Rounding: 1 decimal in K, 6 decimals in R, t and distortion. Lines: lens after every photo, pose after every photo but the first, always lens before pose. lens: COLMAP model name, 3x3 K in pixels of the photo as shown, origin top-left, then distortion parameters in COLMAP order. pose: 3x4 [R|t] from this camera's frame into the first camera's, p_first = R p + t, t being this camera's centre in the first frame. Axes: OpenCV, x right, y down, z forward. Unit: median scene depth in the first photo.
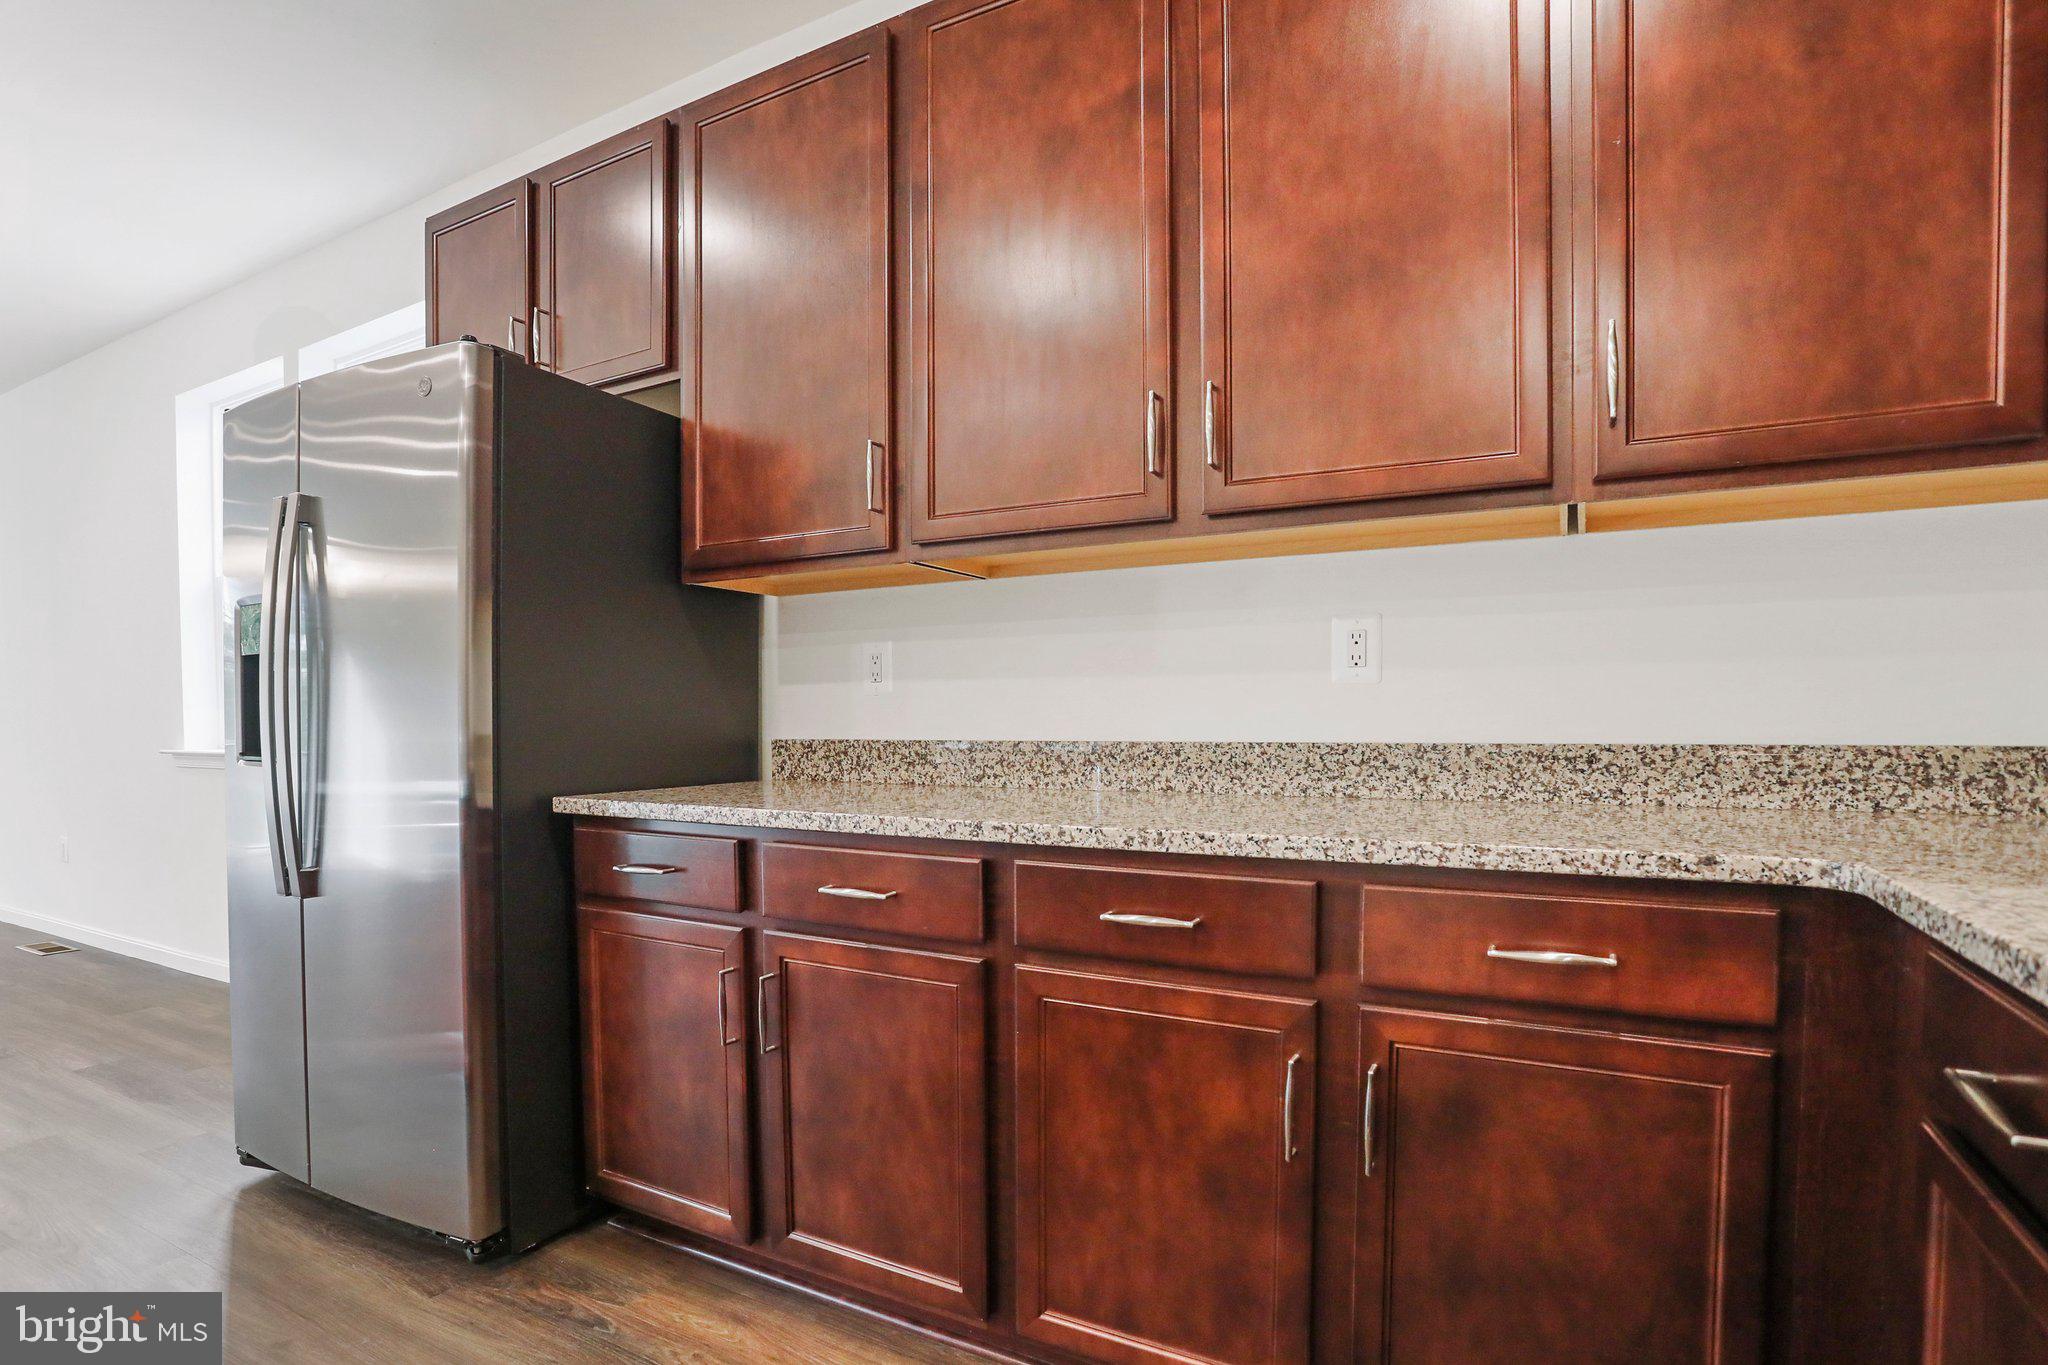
lens RADIAL K [[999.7, 0, 1055.3], [0, 999.7, 762.4], [0, 0, 1]] dist [-0.063308, 0.021622]
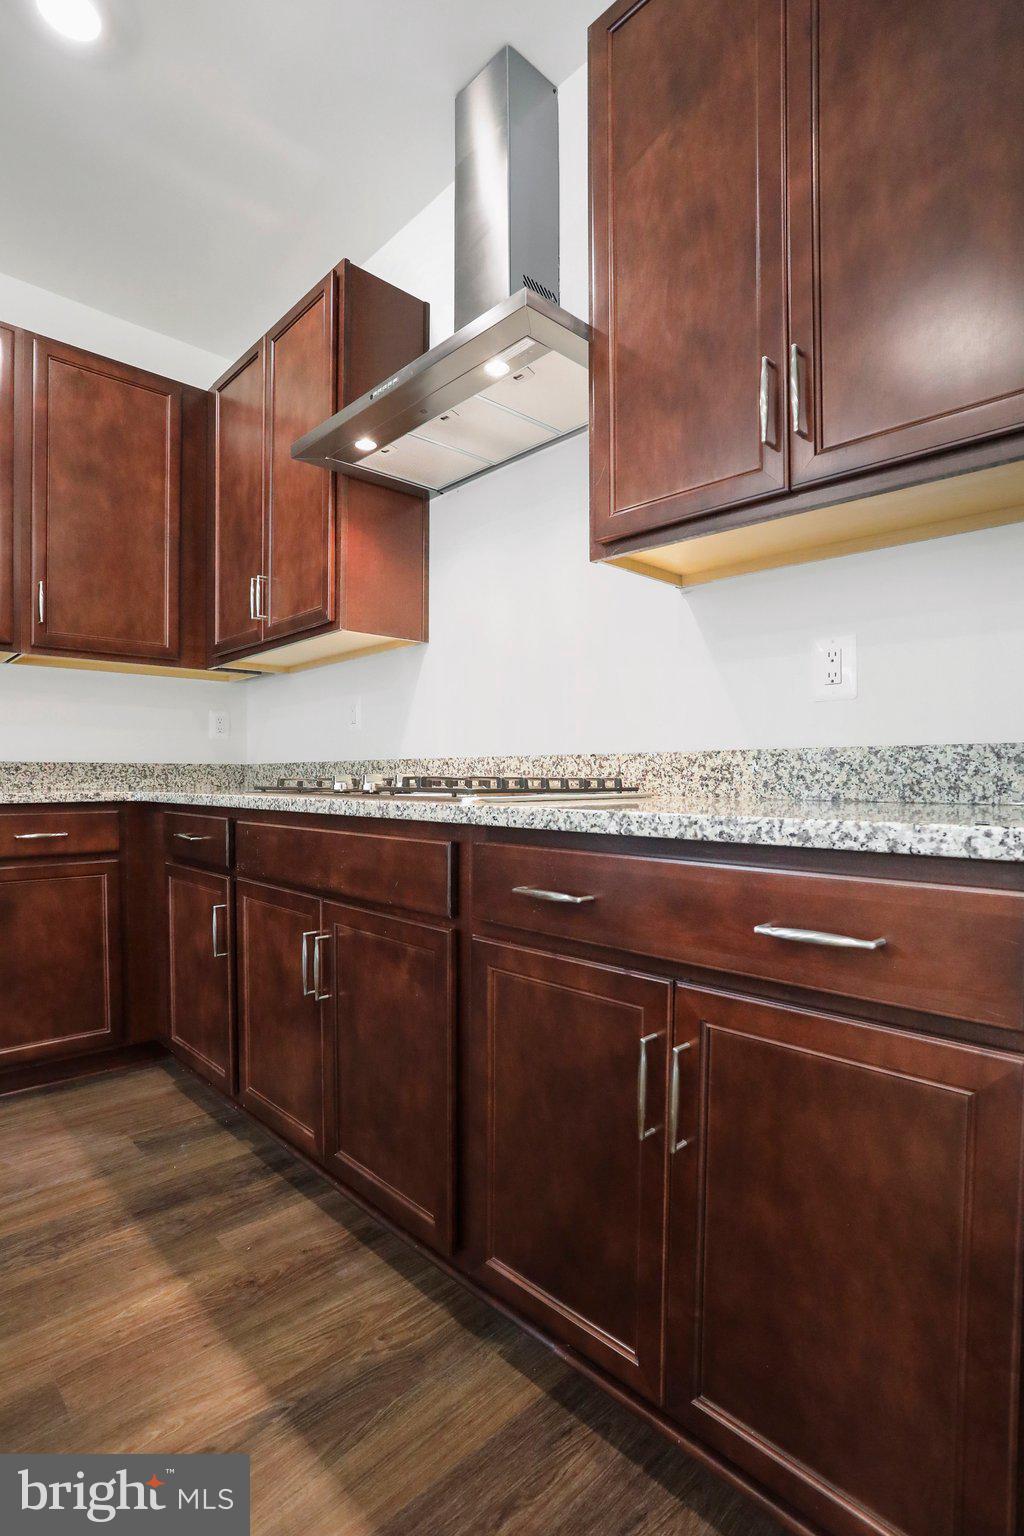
lens RADIAL K [[749.8, 0, 520.1], [0, 749.8, 796.8], [0, 0, 1]] dist [-0.063308, 0.021622]
pose [[0.307907, -0.019931, 0.951208, -0.695000], [0.037478, 0.999259, 0.008806, 0.092577], [-0.950678, 0.032938, 0.308426, -0.589236]]
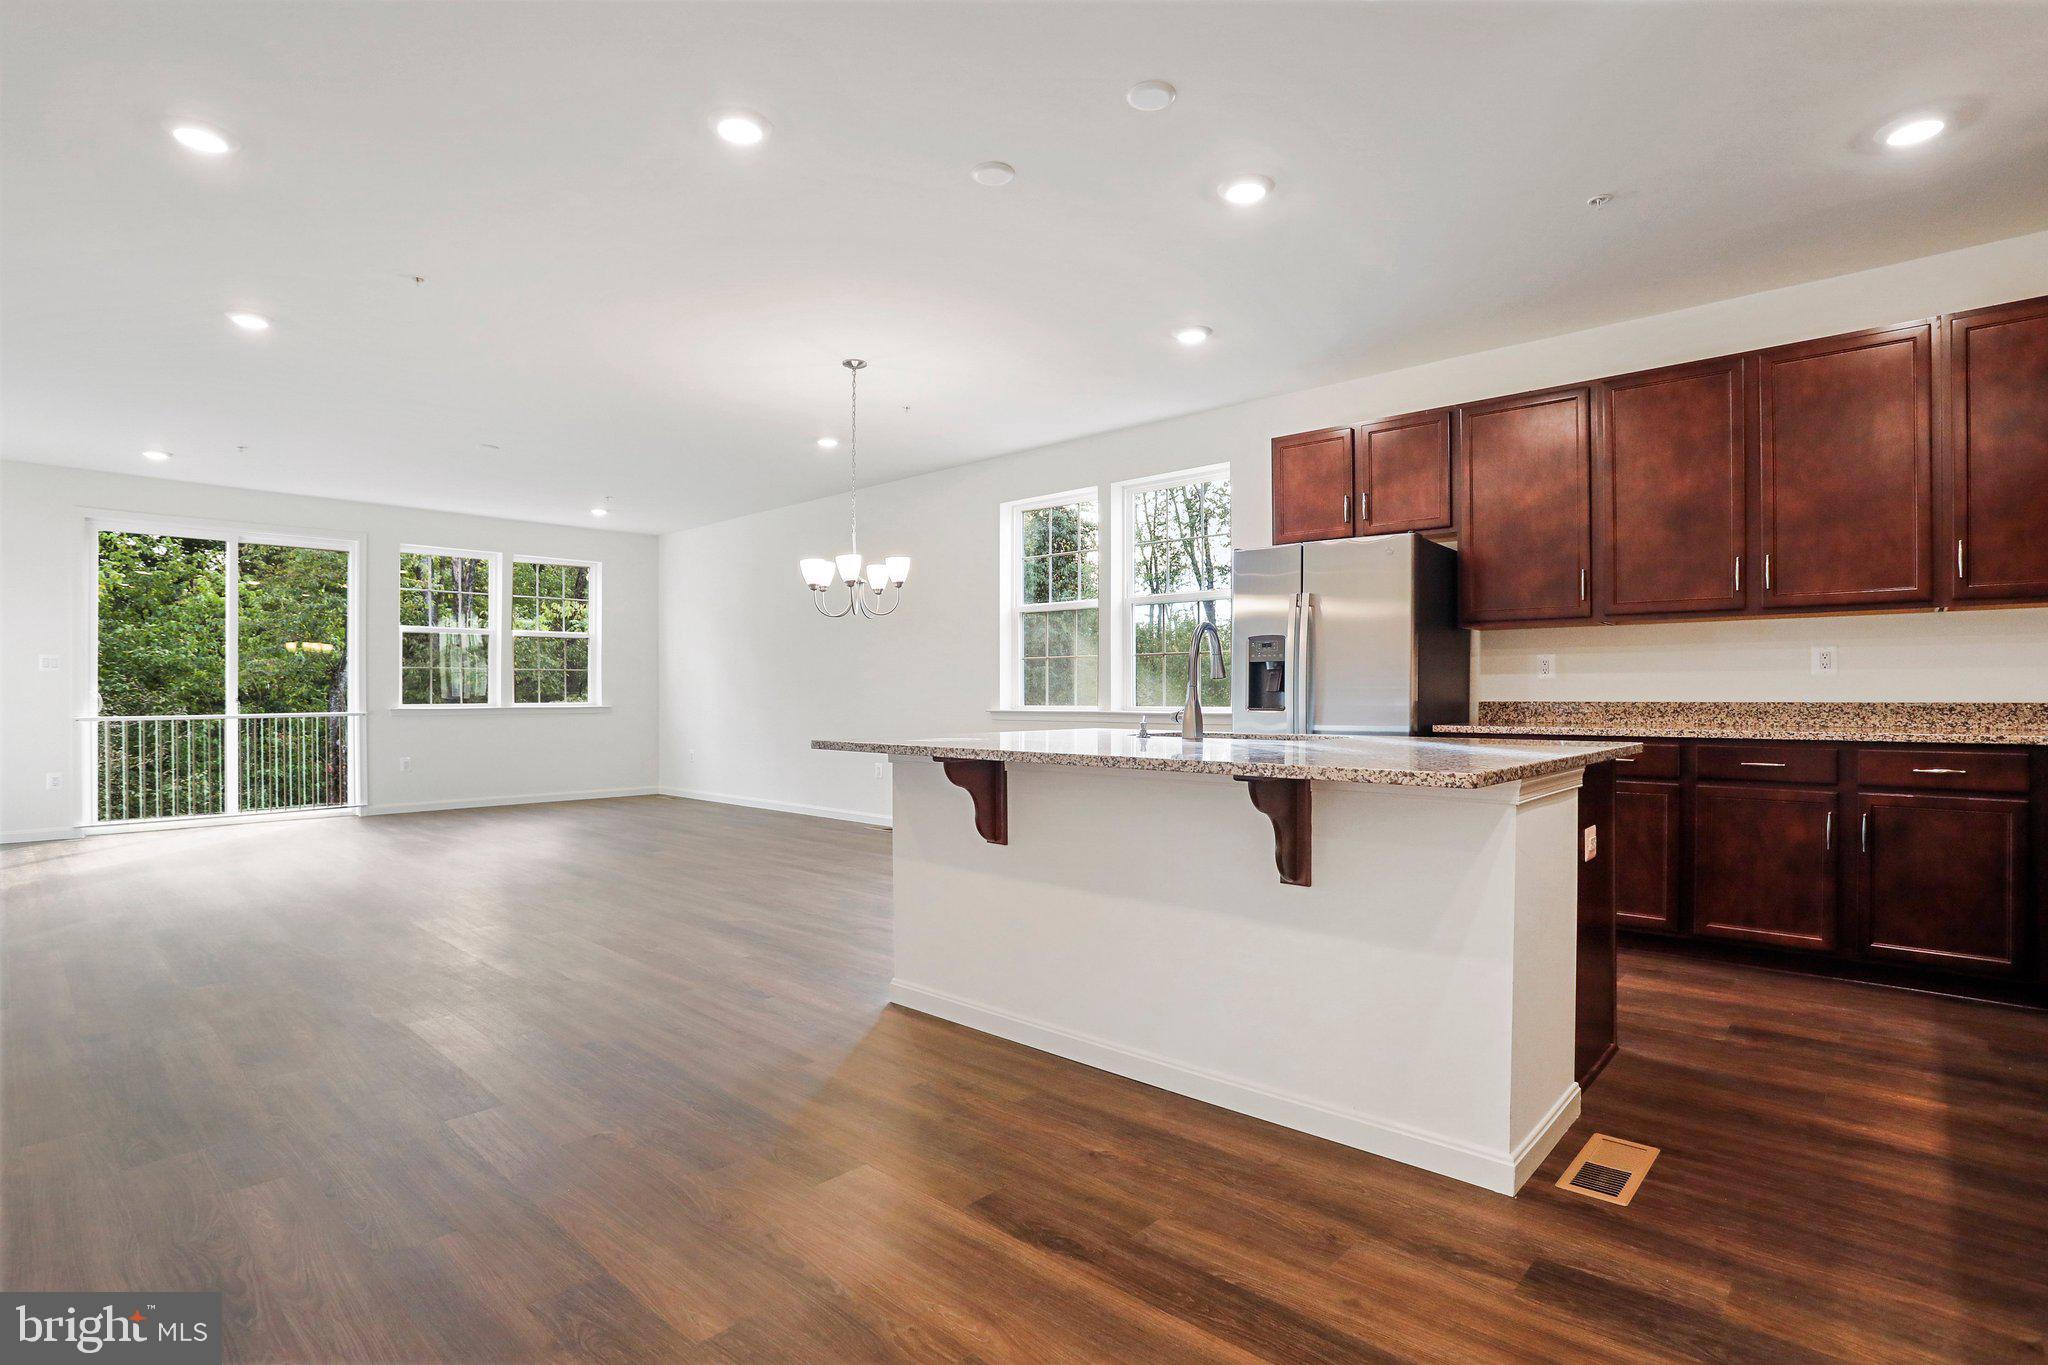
lens RADIAL K [[999.7, 0, 1023.2], [0, 999.7, 697.0], [0, 0, 1]] dist [-0.063308, 0.021622]
pose [[0.966771, 0.002402, -0.255634, -1.071763], [-0.011558, 0.999344, -0.034321, 0.077011], [0.255383, 0.036135, 0.966164, -1.886307]]
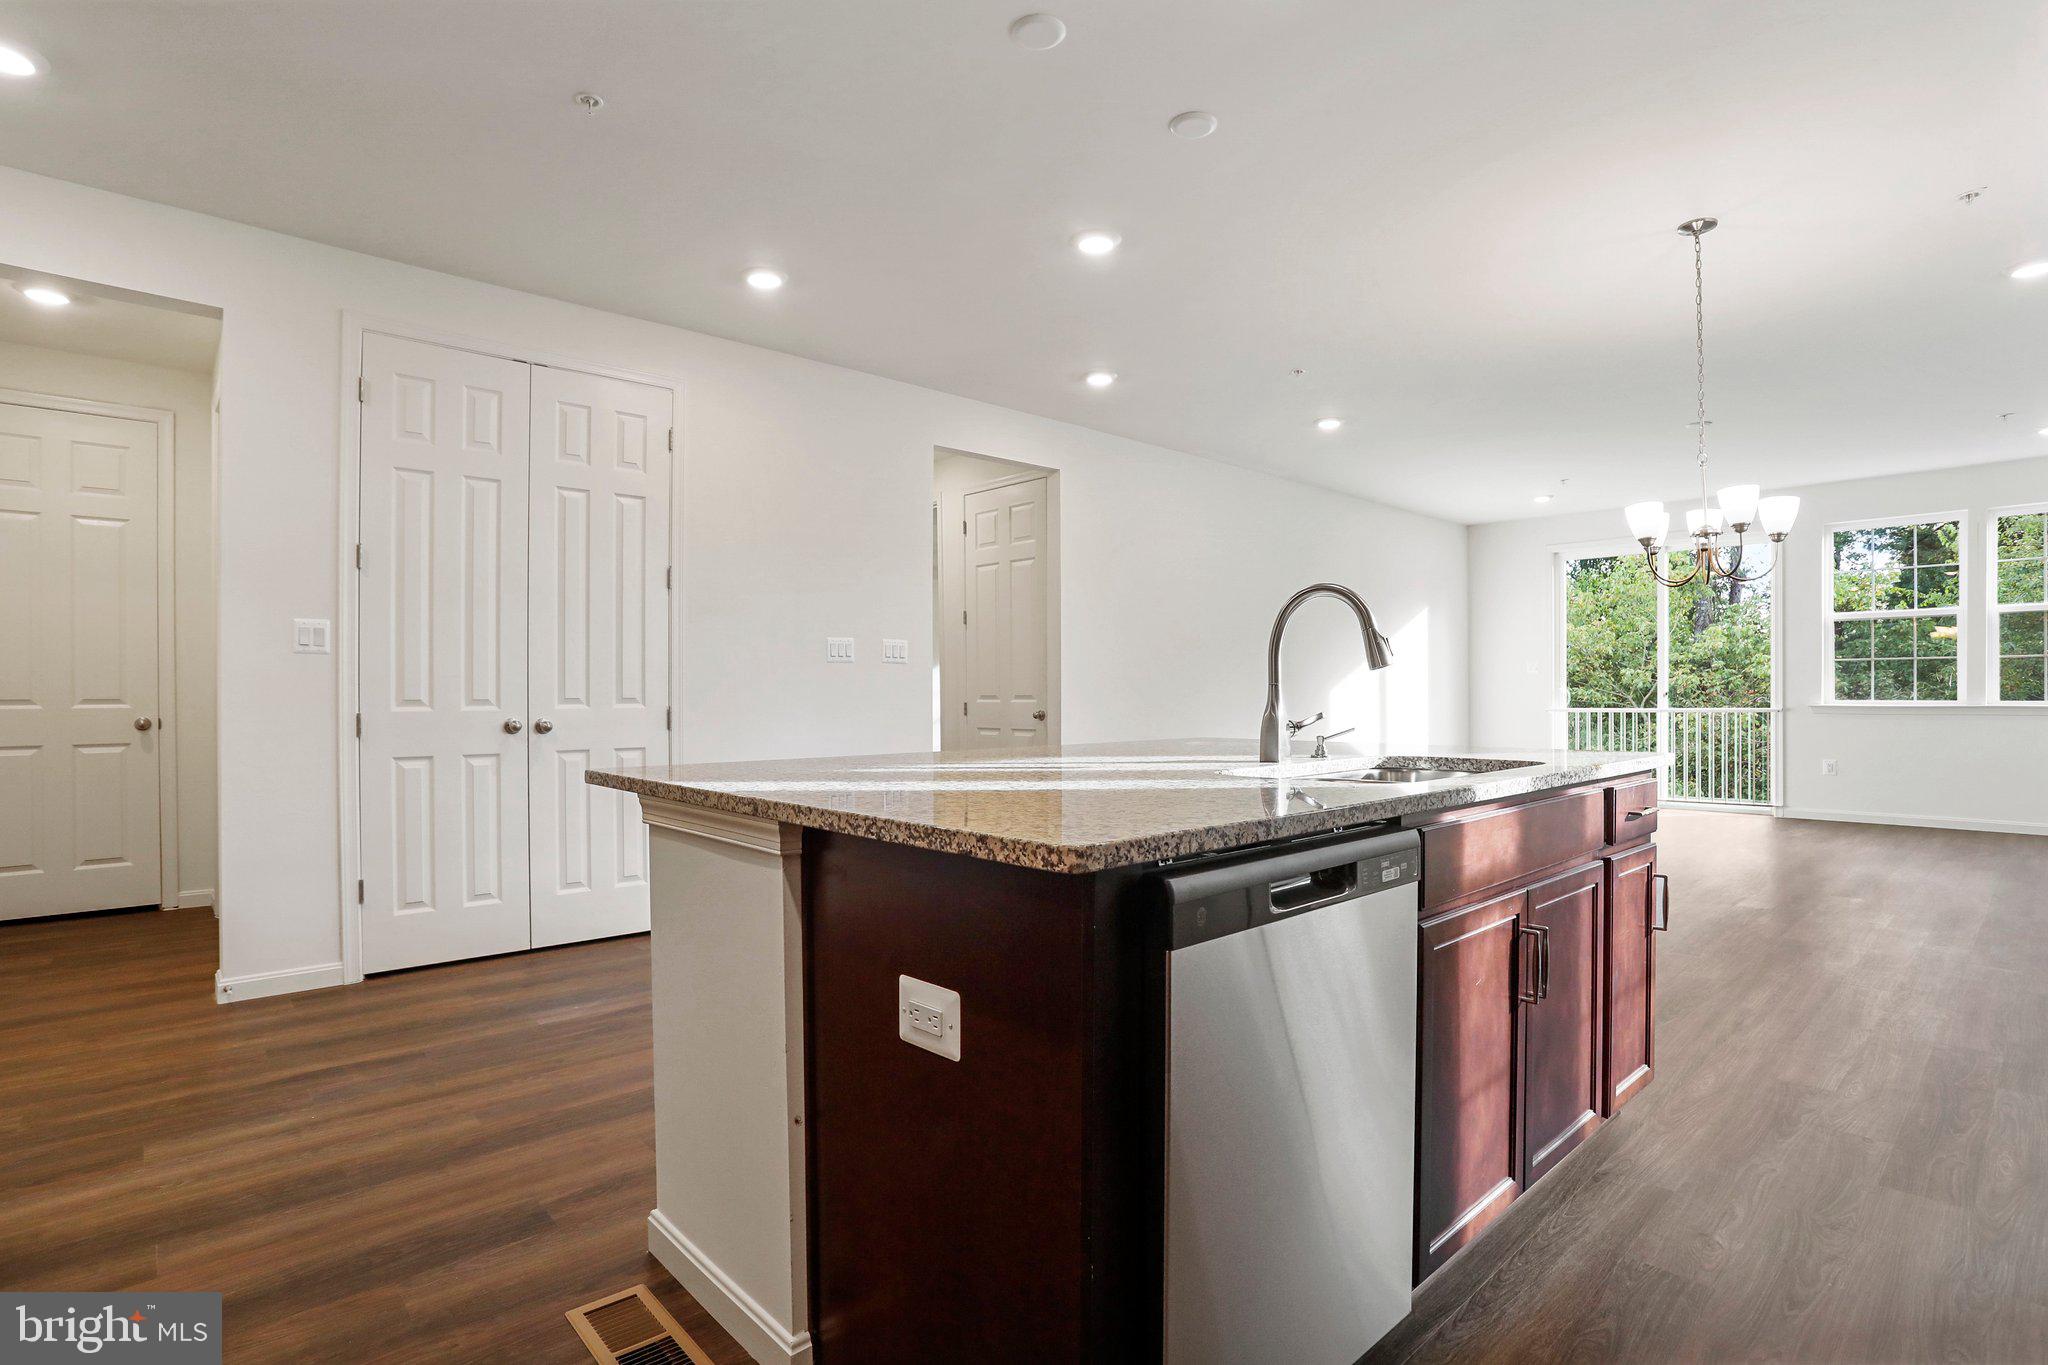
lens RADIAL K [[999.7, 0, 1023.8], [0, 999.7, 696.7], [0, 0, 1]] dist [-0.063308, 0.021622]
pose [[-0.336000, 0.008583, -0.941823, 0.259597], [-0.032362, 0.999263, 0.020651, -0.027273], [0.941306, 0.037418, -0.335475, 0.485770]]
